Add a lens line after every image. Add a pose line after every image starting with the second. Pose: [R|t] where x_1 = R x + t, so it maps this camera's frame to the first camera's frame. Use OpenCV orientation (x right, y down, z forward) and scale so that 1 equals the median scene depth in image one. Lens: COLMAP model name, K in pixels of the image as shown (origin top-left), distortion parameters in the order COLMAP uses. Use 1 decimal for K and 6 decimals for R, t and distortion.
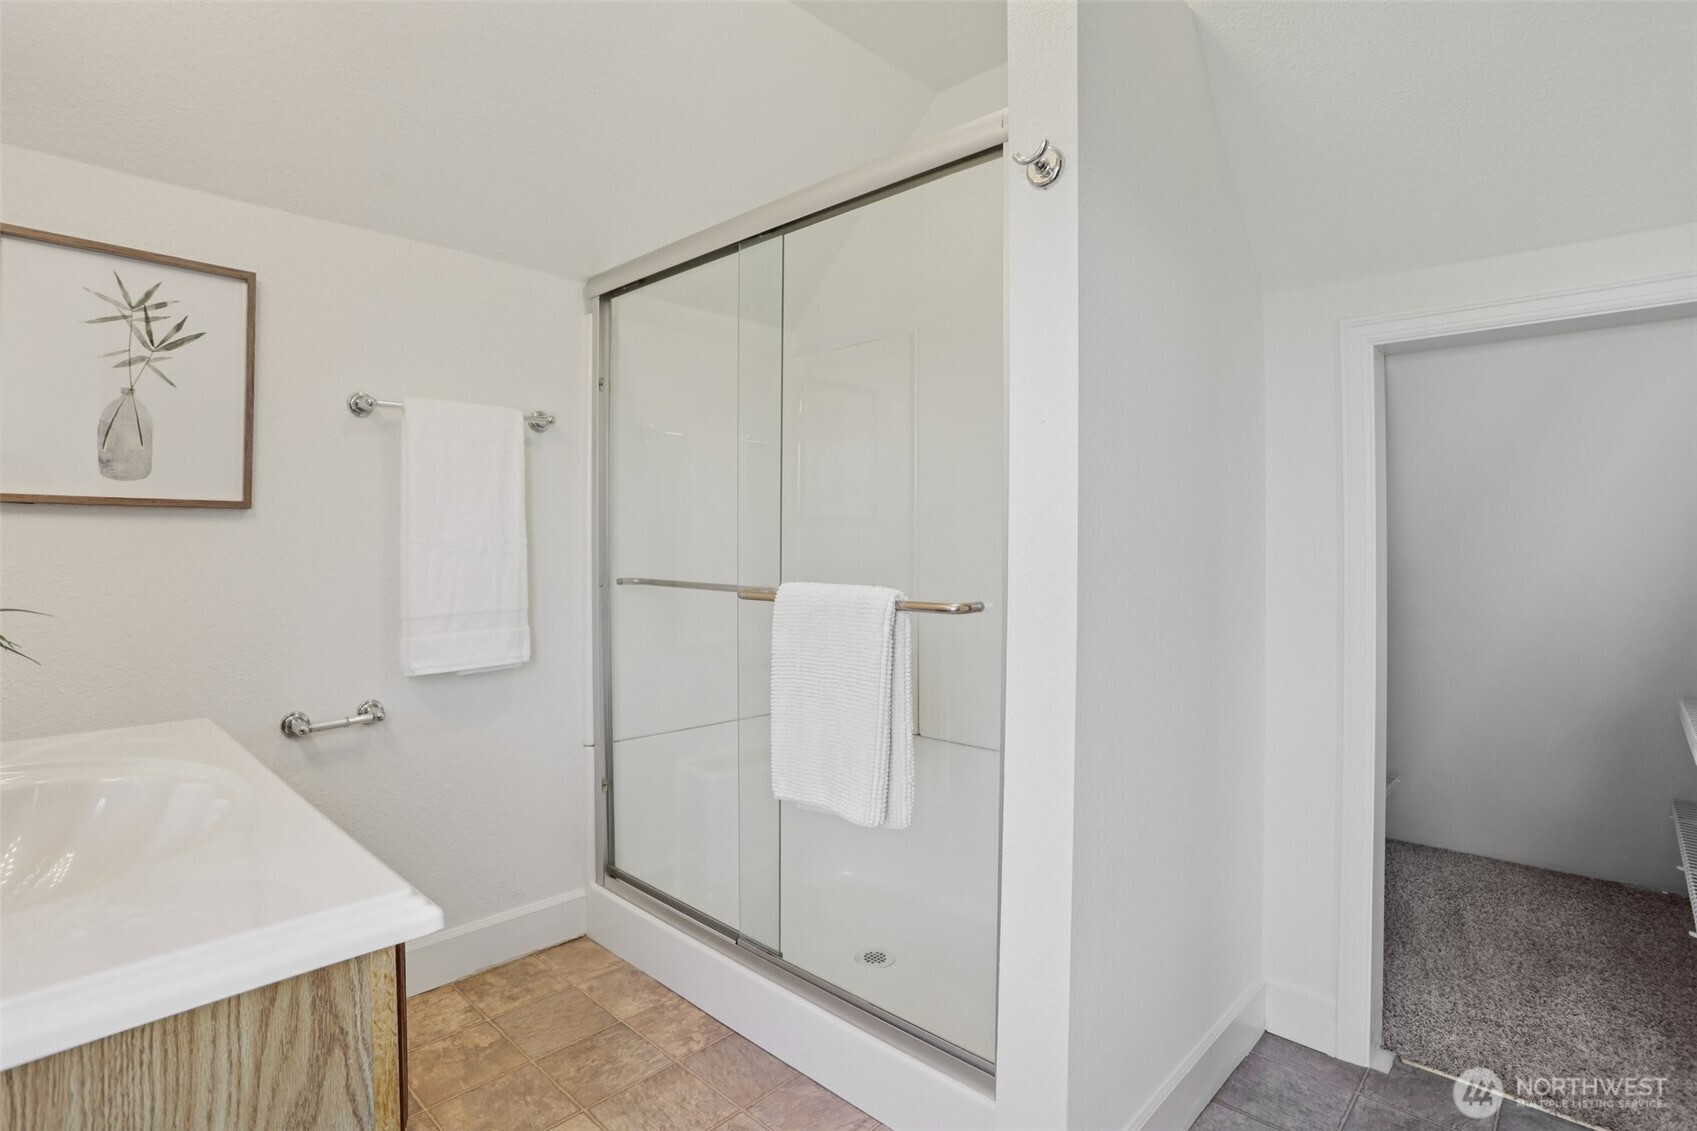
lens RADIAL K [[838.5, 0, 843.0], [0, 838.5, 538.9], [0, 0, 1]] dist [-0.060186, 0.018687]
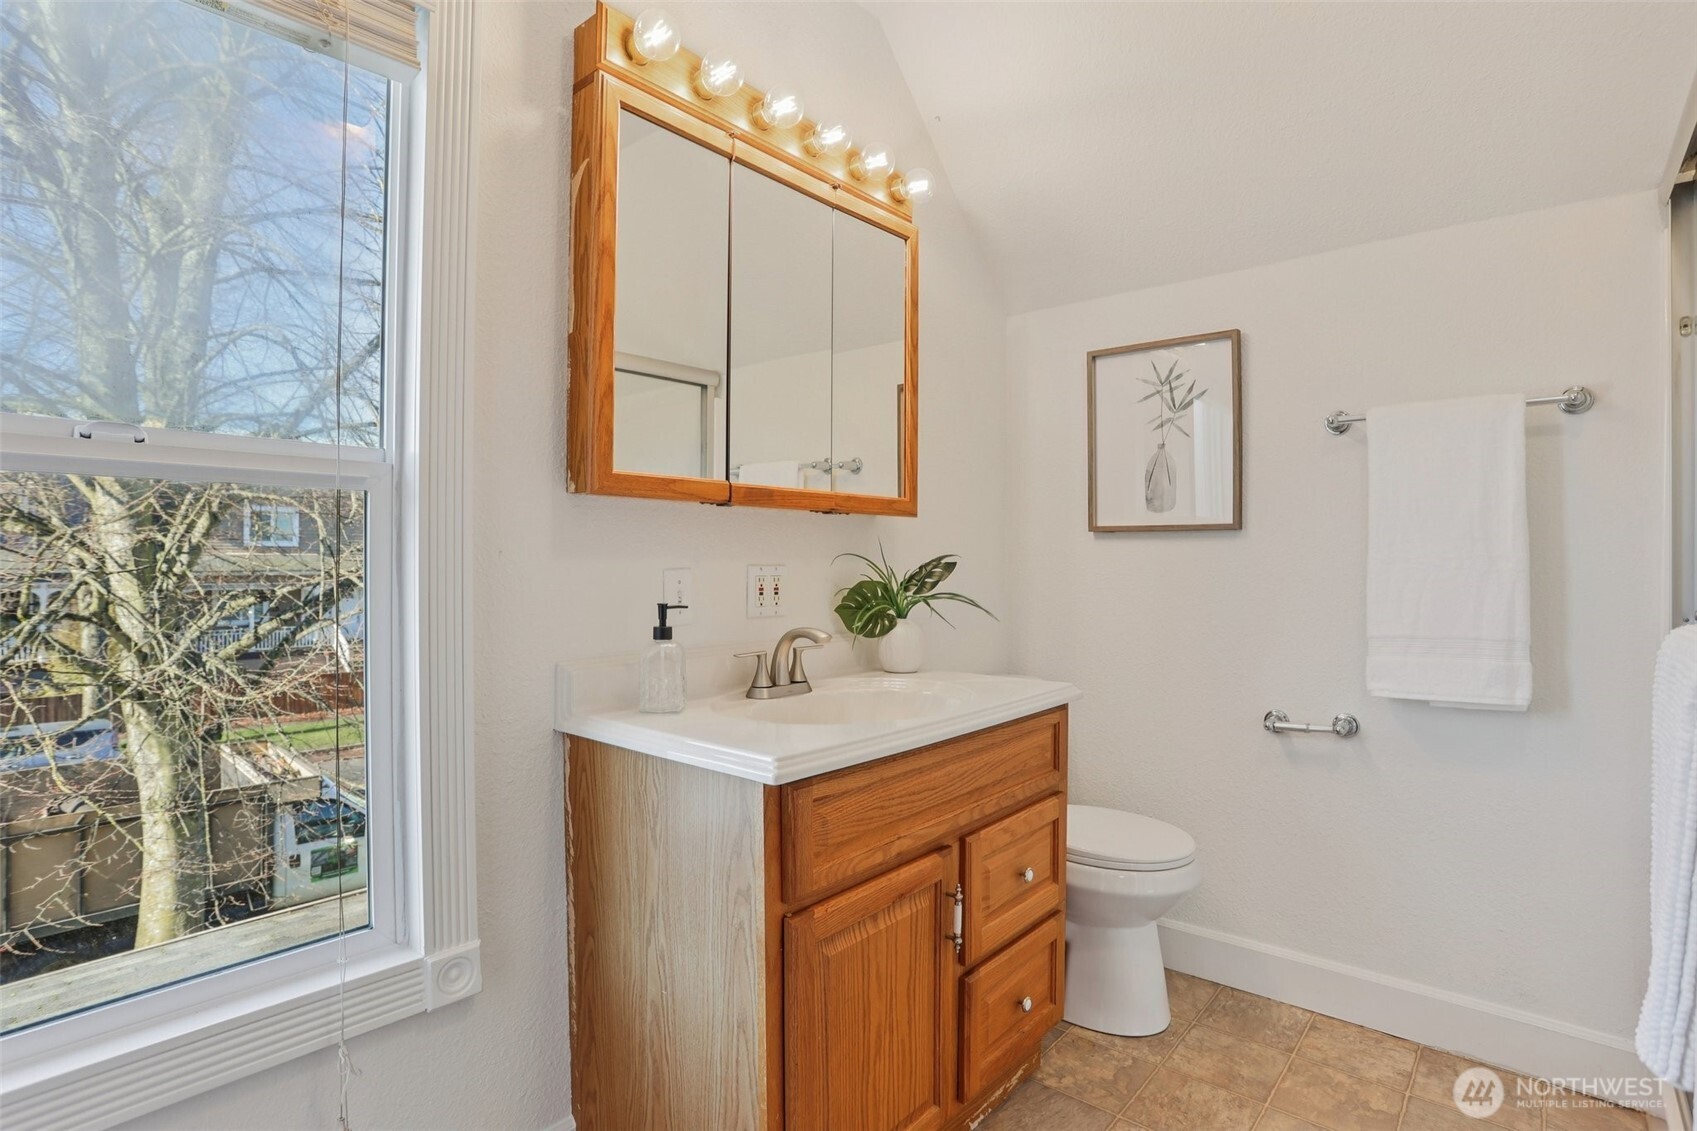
lens RADIAL K [[838.5, 0, 848.4], [0, 838.5, 559.5], [0, 0, 1]] dist [-0.060186, 0.018687]
pose [[0.067487, -0.001538, -0.997719, 0.445587], [0.004507, 0.999989, -0.001237, 0.005448], [0.997710, -0.004413, 0.067493, 0.369931]]
